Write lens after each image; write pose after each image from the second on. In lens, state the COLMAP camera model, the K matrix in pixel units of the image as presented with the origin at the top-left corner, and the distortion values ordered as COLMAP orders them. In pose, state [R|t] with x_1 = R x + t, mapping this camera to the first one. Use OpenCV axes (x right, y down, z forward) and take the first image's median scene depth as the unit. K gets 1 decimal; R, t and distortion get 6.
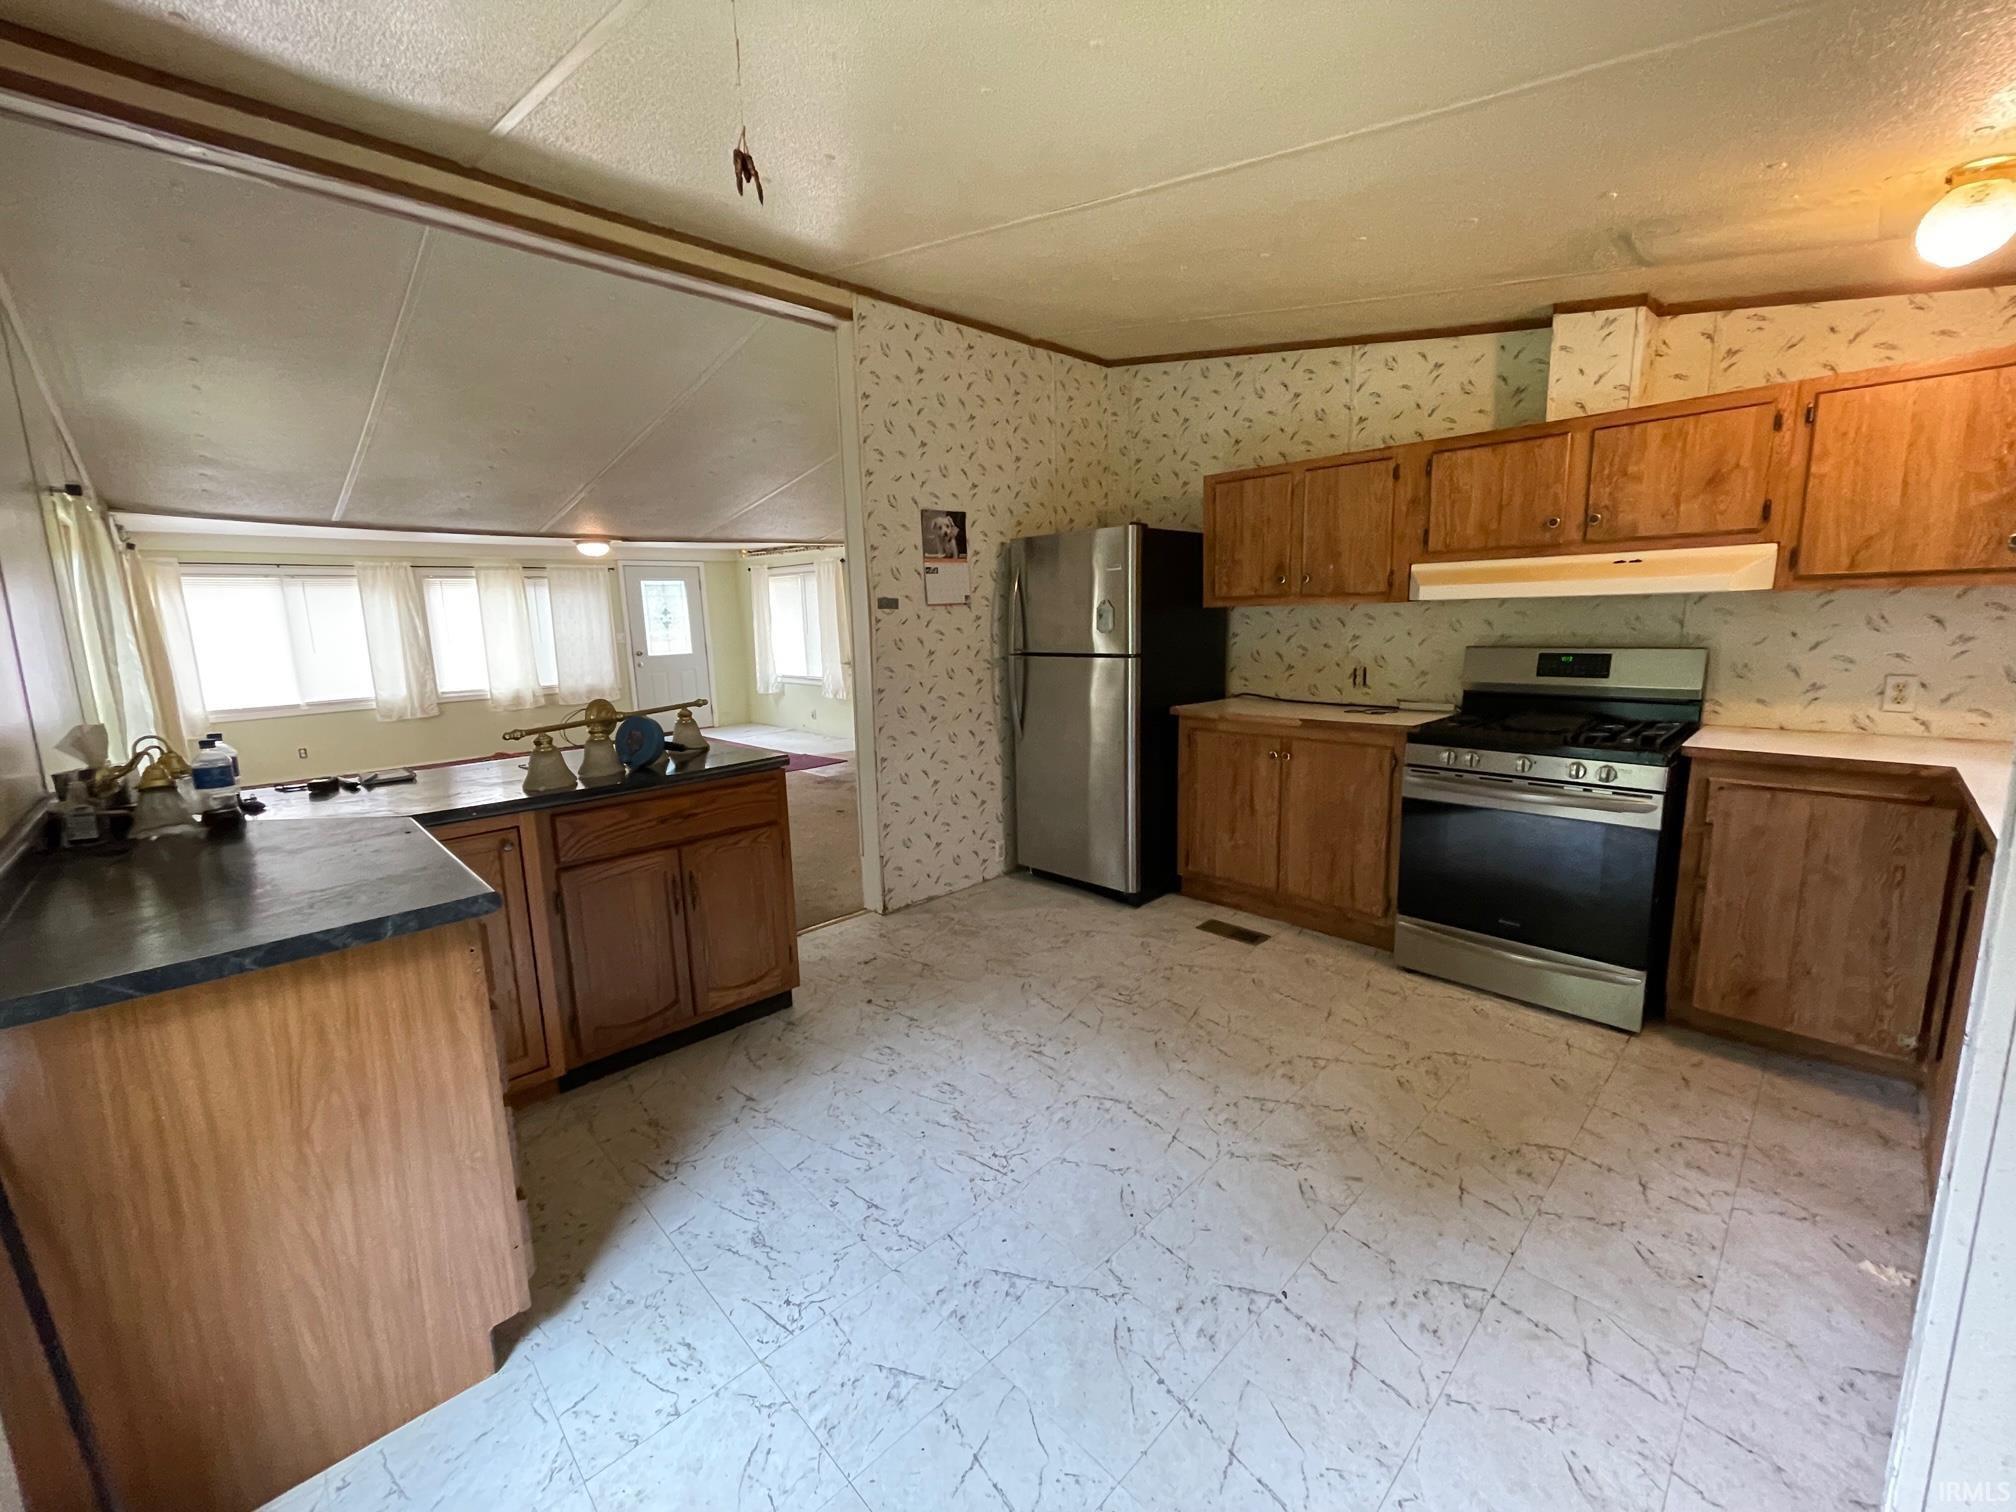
lens RADIAL K [[817.5, 0, 1008.9], [0, 817.5, 746.8], [0, 0, 1]] dist [-0.002399, -0.000021]
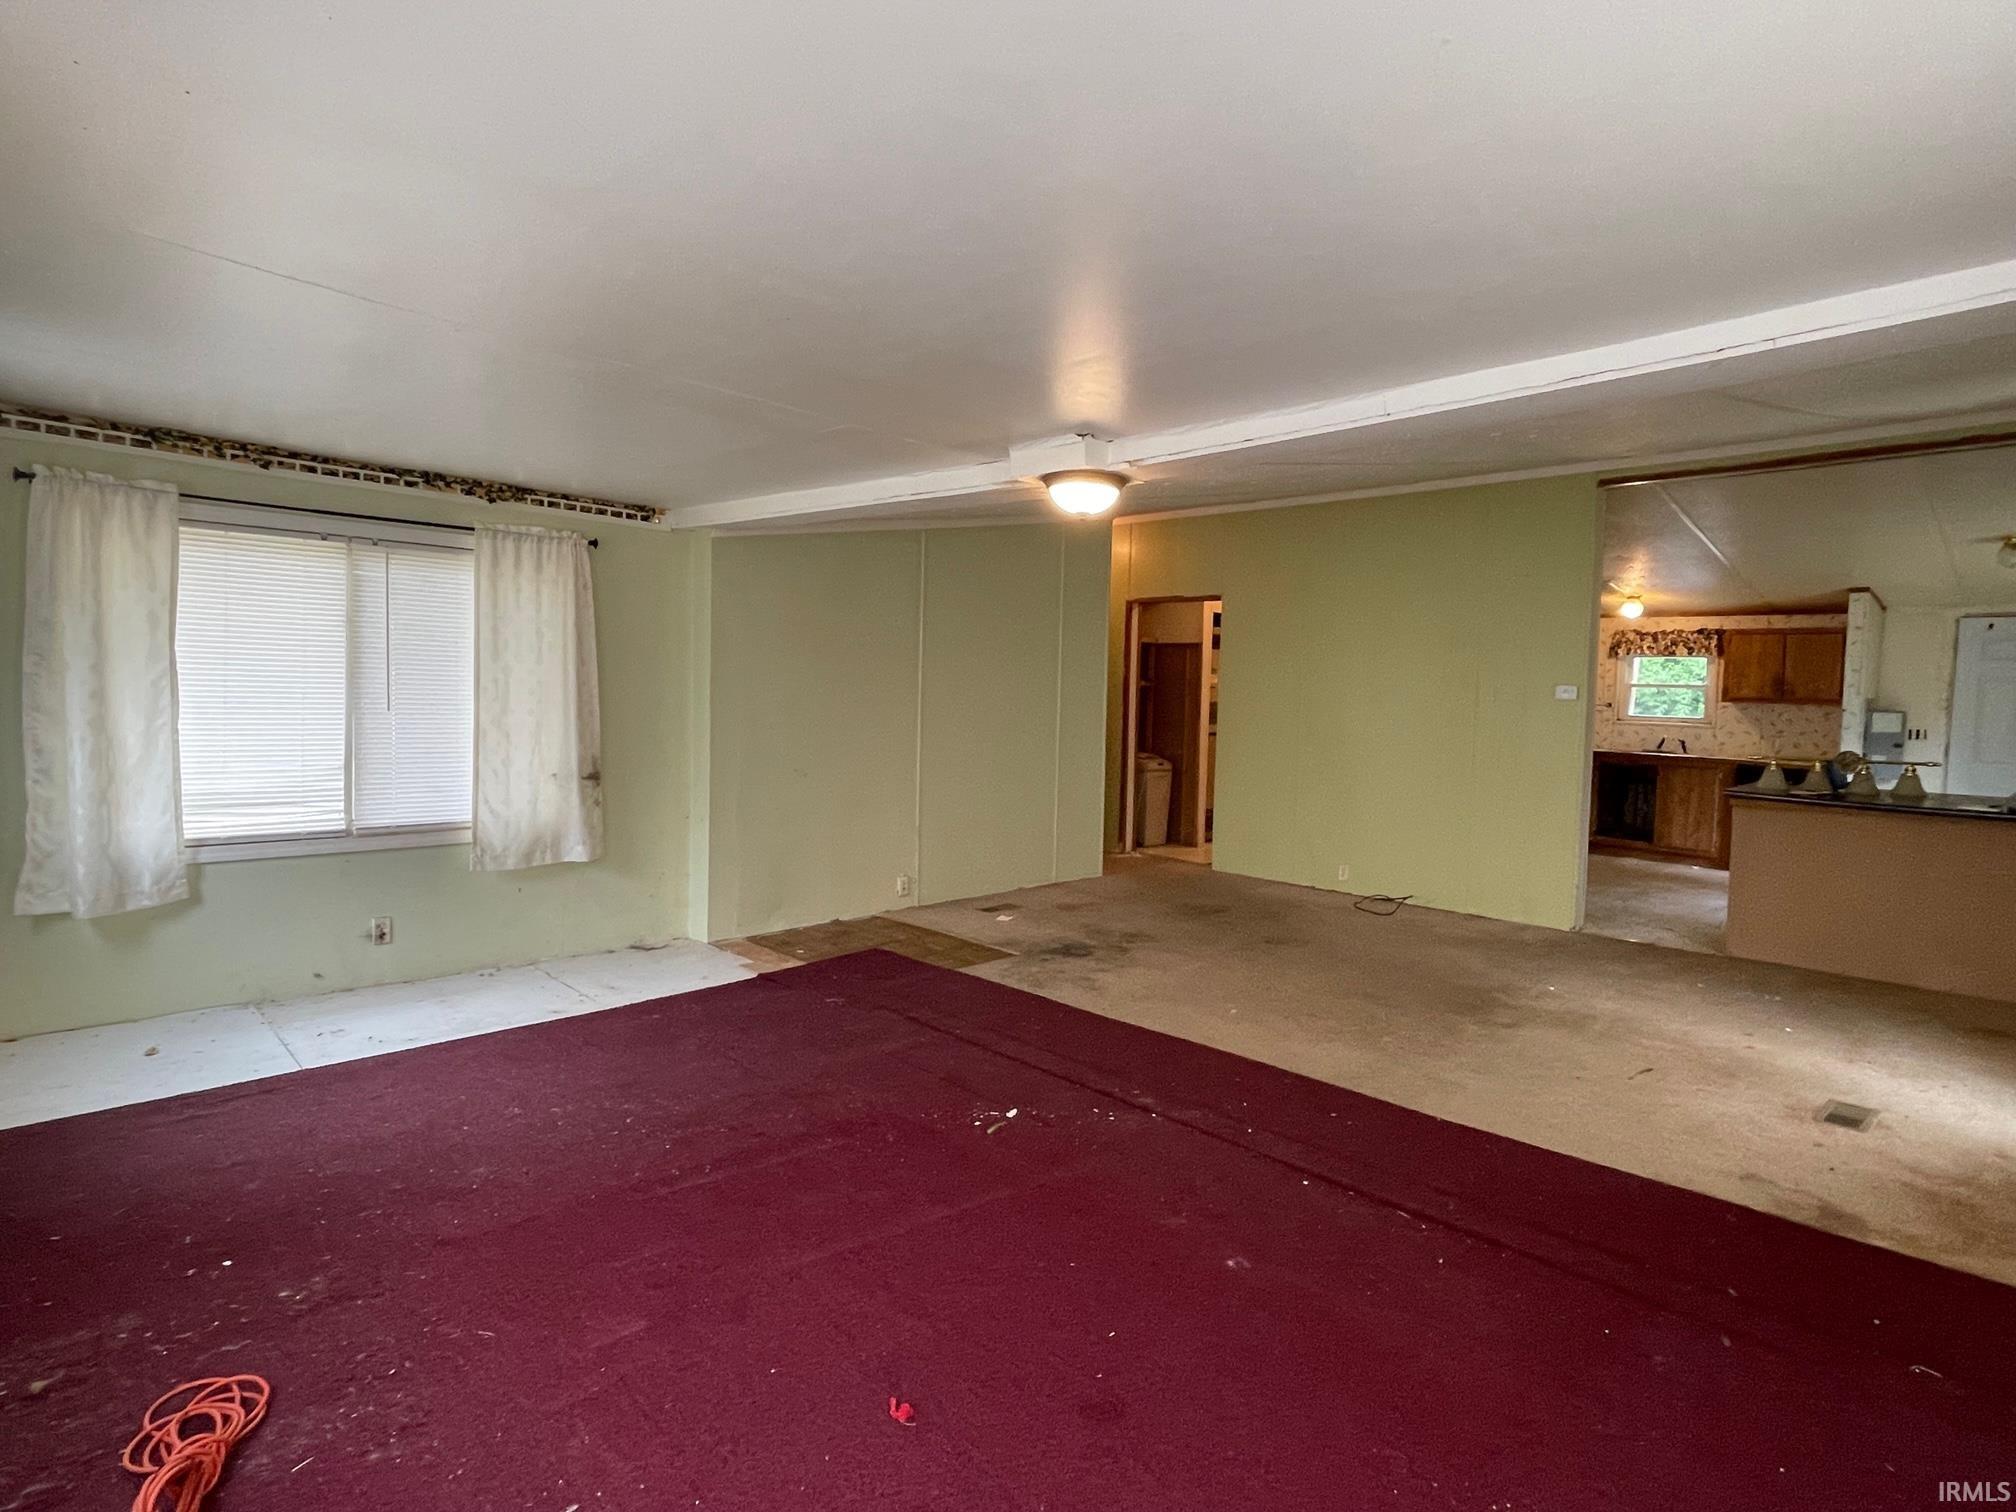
lens RADIAL K [[1073.1, 0, 1007.9], [0, 1073.1, 743.0], [0, 0, 1]] dist [-0.000133, 0.001366]
pose [[-0.002999, -0.026667, 0.999640, -2.217554], [0.137555, 0.990131, 0.026826, -0.301260], [-0.990490, 0.137586, 0.000699, 2.235274]]
